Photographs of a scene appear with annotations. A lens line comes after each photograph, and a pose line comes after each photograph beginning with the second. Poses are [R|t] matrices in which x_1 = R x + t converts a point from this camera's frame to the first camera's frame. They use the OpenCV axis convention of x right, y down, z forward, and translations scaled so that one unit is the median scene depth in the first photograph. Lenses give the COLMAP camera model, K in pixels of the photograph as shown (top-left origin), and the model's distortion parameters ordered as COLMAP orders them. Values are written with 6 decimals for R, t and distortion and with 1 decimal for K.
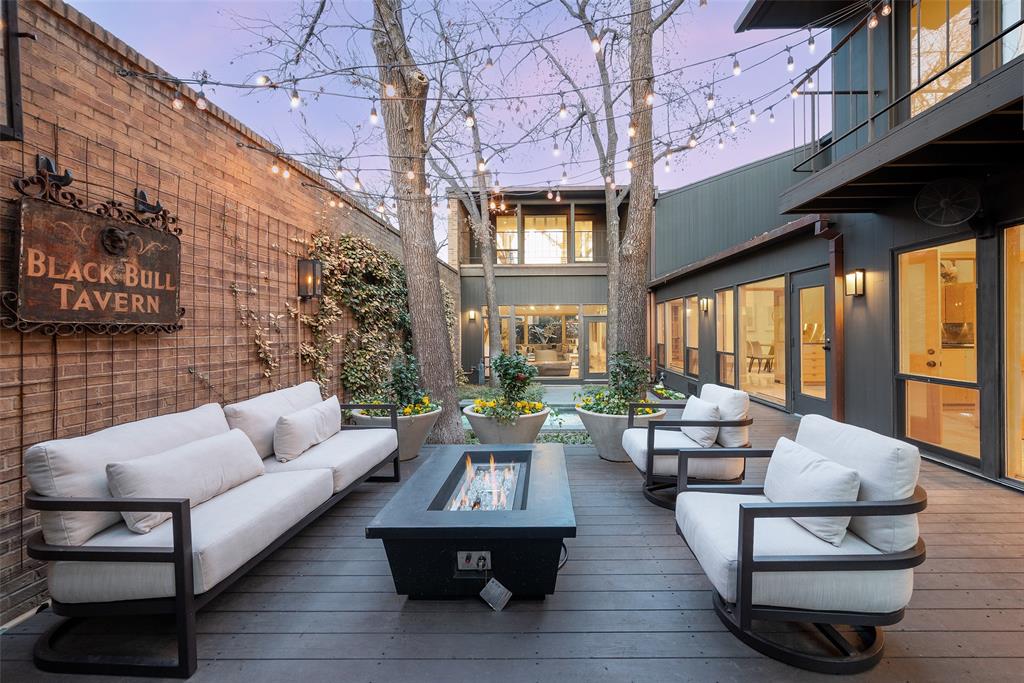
lens RADIAL K [[433.5, 0, 527.1], [0, 433.5, 329.6], [0, 0, 1]] dist [-0.001518, -0.000214]
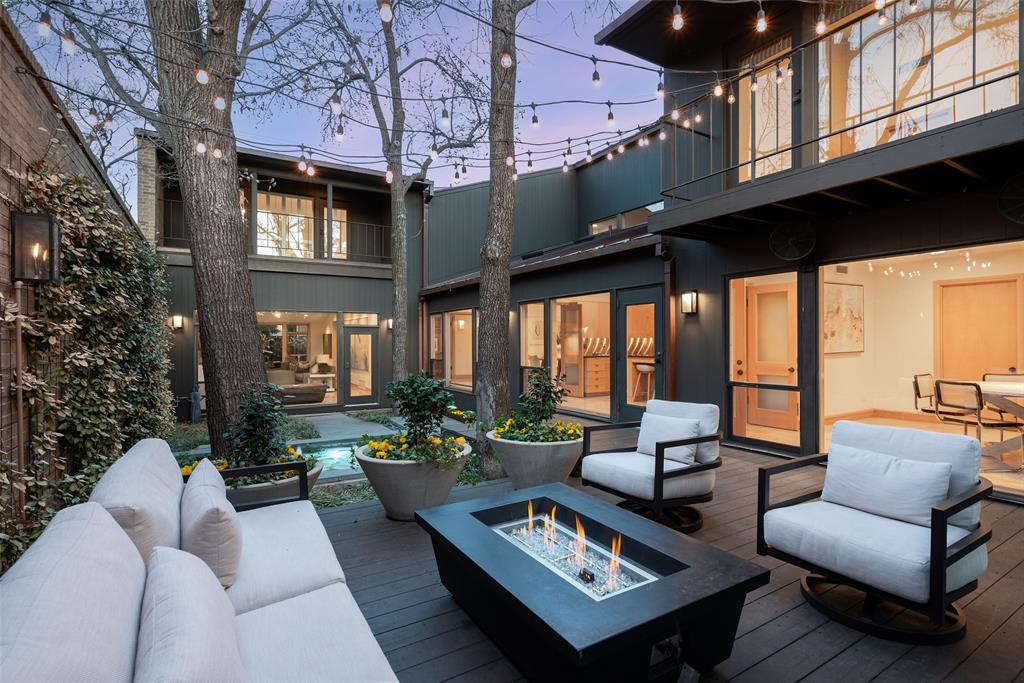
lens RADIAL K [[497.9, 0, 512.0], [0, 497.9, 341.5], [0, 0, 1]] dist [-0.001110, -0.000201]
pose [[0.845804, 0.003052, 0.533486, -0.278075], [-0.001006, 0.999991, -0.004126, -0.000560], [-0.533493, 0.002953, 0.845799, 0.137507]]
